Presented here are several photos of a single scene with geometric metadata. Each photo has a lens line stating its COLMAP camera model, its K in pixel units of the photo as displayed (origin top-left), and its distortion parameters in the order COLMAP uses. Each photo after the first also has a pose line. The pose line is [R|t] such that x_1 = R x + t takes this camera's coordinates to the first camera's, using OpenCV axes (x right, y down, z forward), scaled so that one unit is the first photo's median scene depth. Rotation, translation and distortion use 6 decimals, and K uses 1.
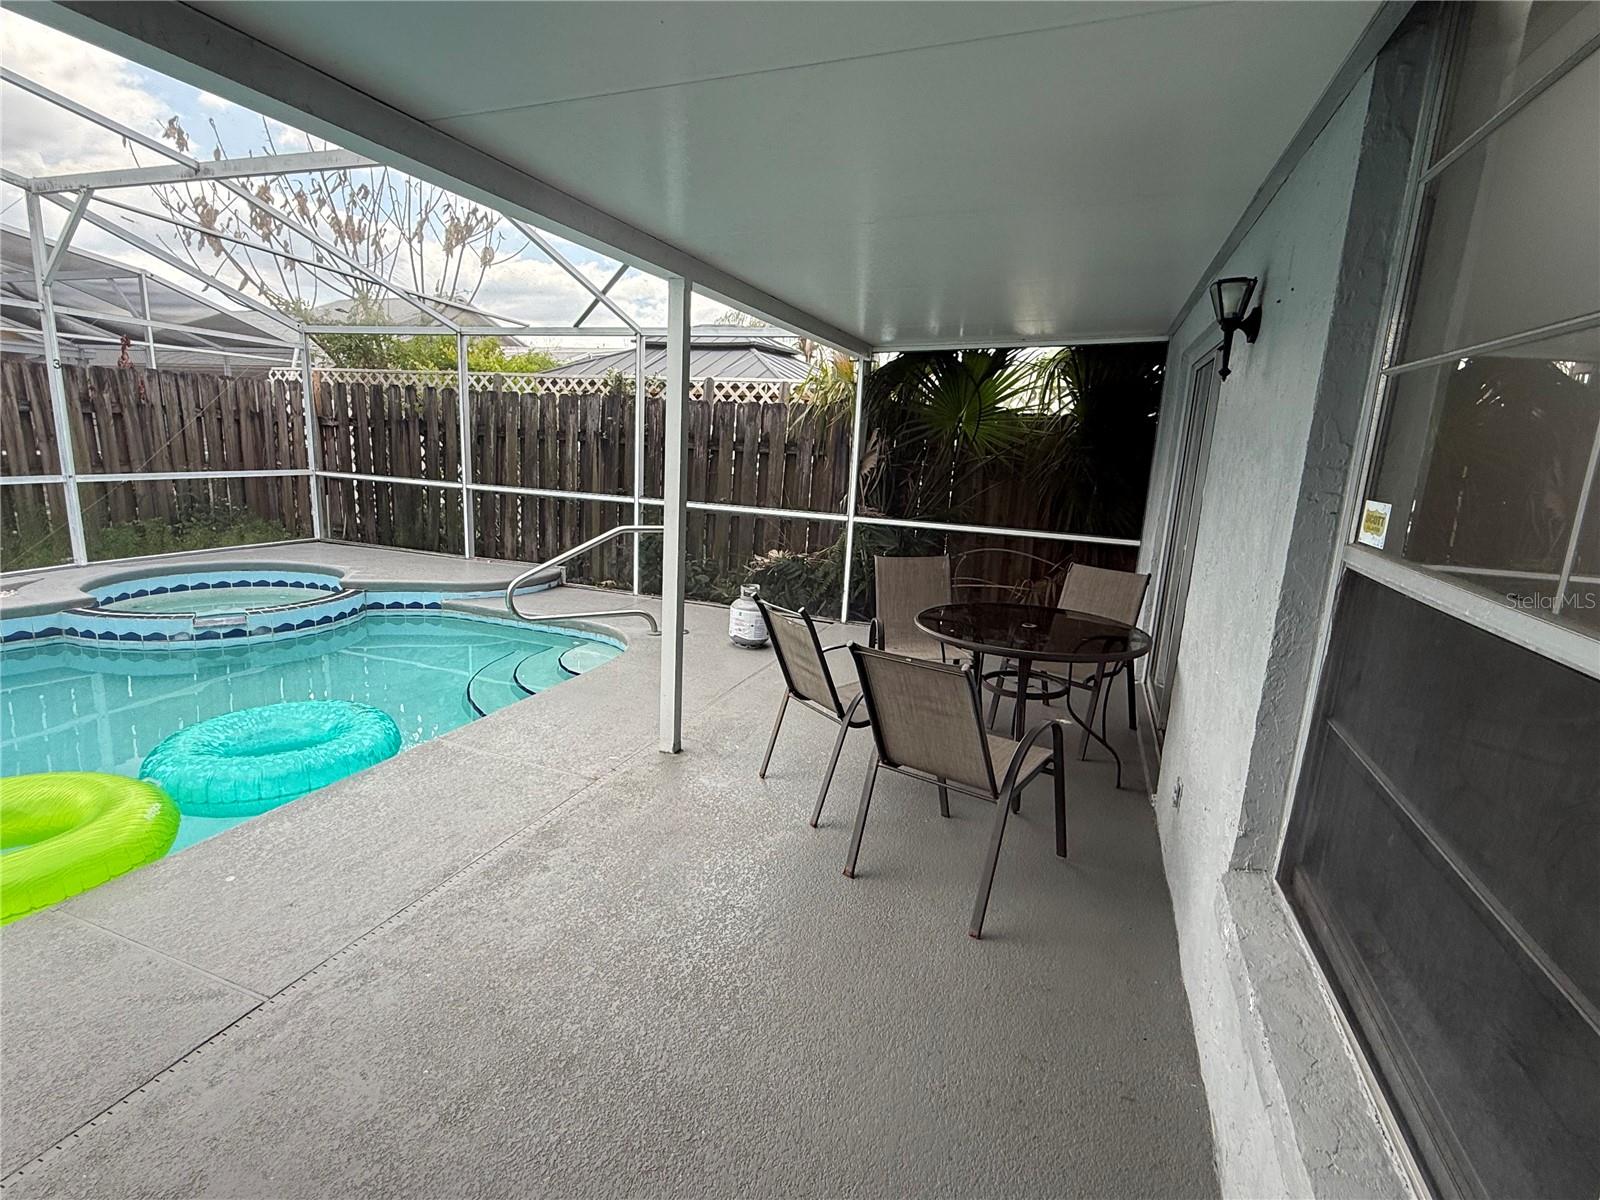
lens RADIAL K [[786.7, 0, 789.6], [0, 786.7, 607.4], [0, 0, 1]] dist [0.002400, -0.000364]
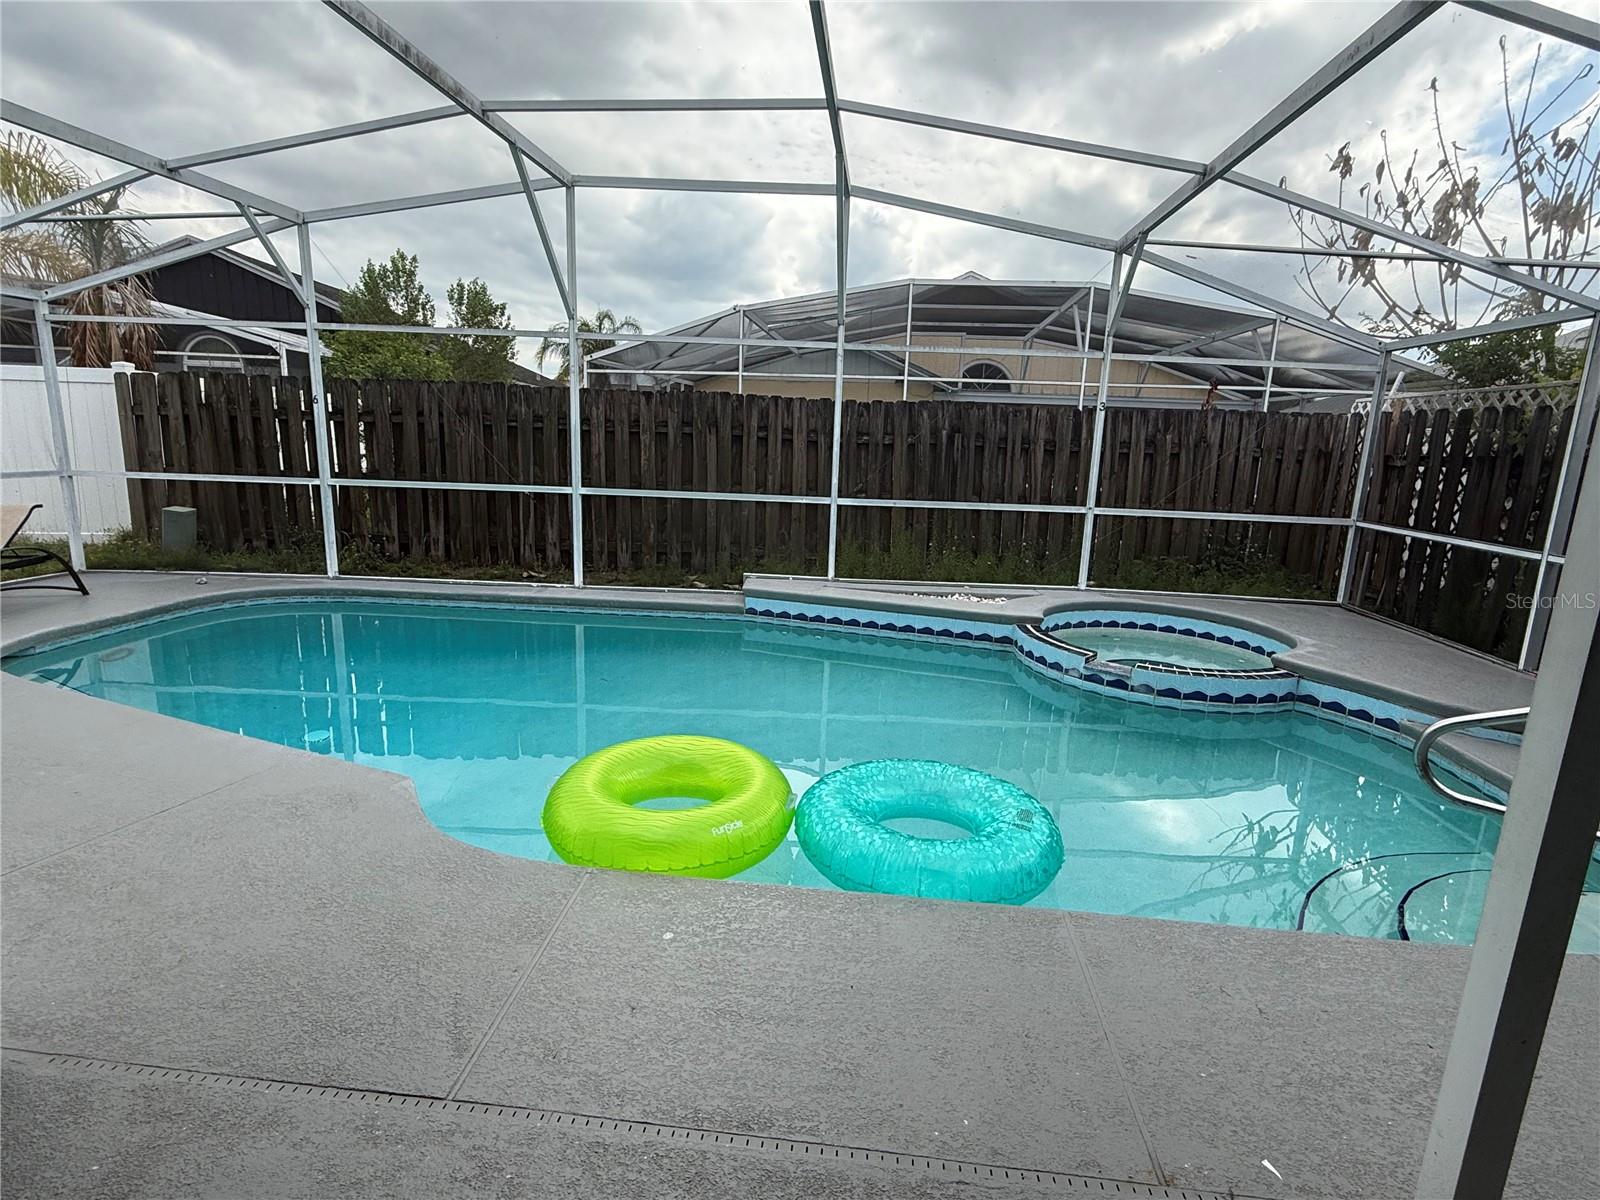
lens RADIAL K [[786.7, 0, 795.3], [0, 786.7, 593.2], [0, 0, 1]] dist [0.002400, -0.000364]
pose [[0.255490, 0.153734, -0.954511, 0.048444], [-0.227372, 0.969140, 0.095231, -0.059557], [0.939695, 0.192699, 0.282560, 0.306128]]
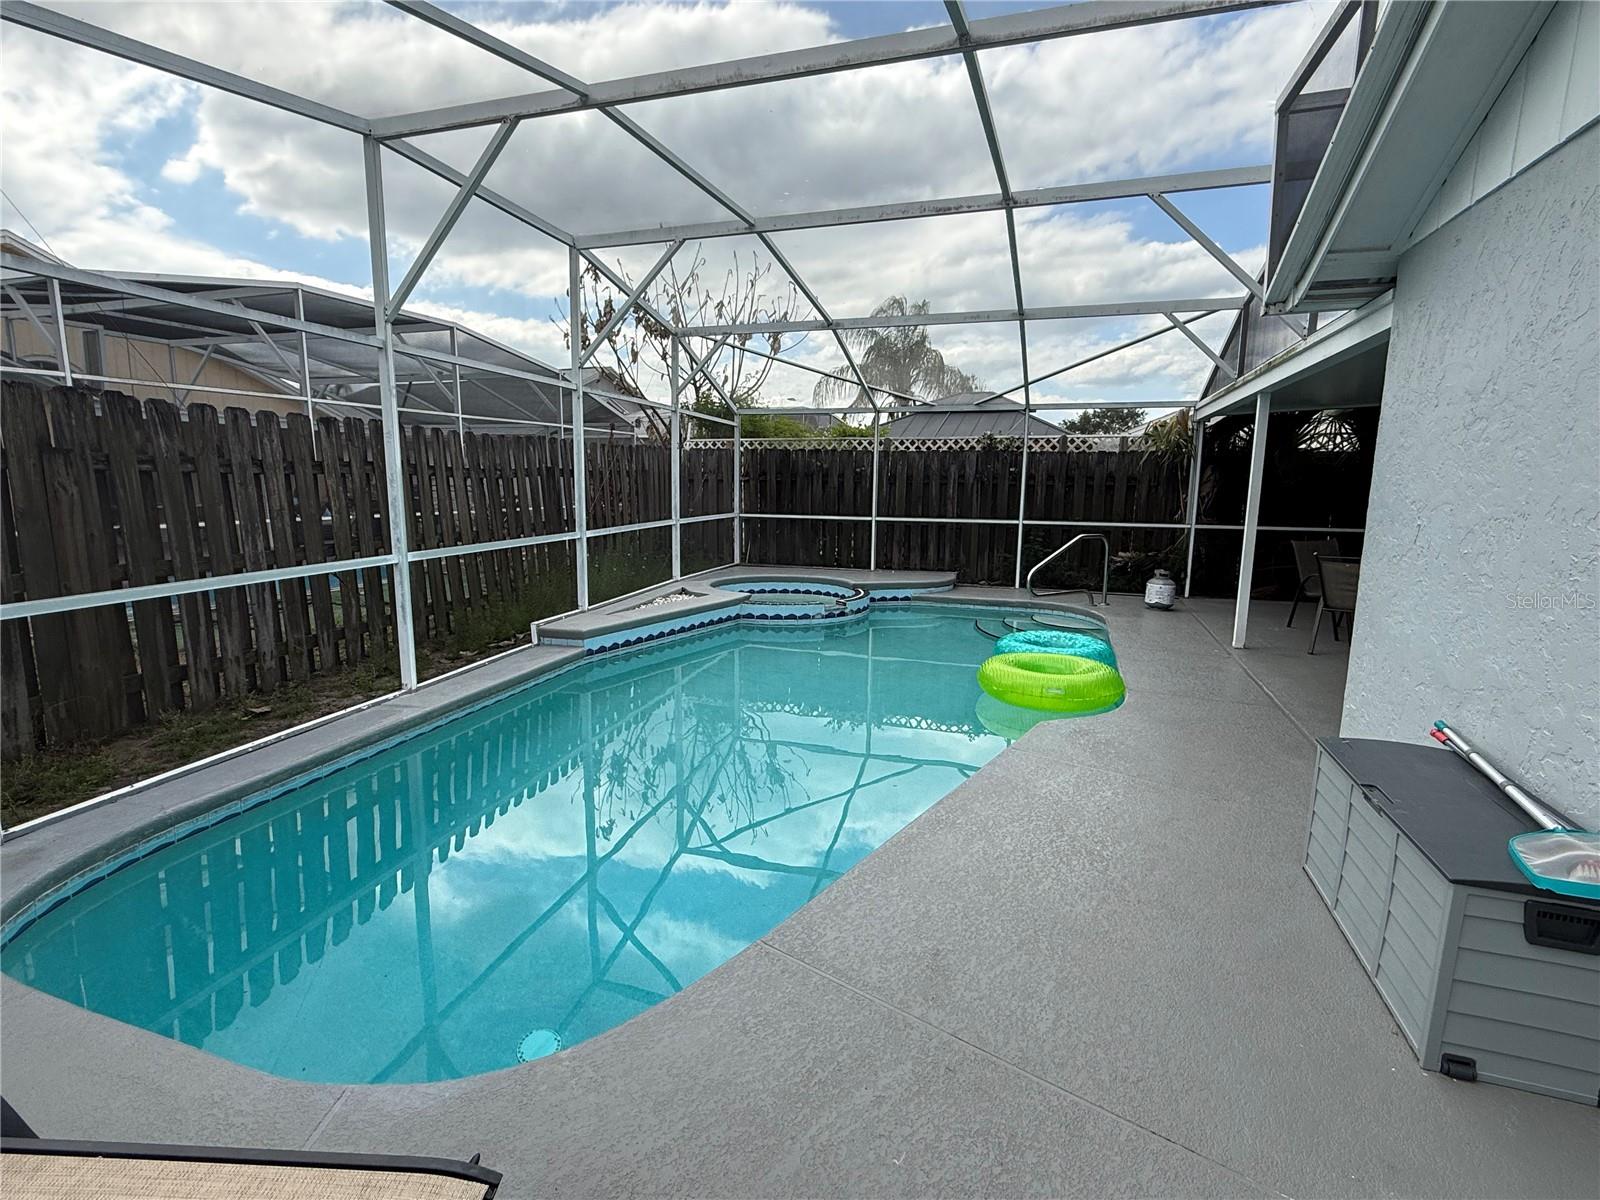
lens RADIAL K [[786.7, 0, 797.3], [0, 786.7, 605.9], [0, 0, 1]] dist [0.002400, -0.000364]
pose [[0.998910, -0.044915, 0.012666, -0.673627], [0.045491, 0.997734, -0.049569, 0.074376], [-0.010411, 0.050091, 0.998690, -0.453211]]
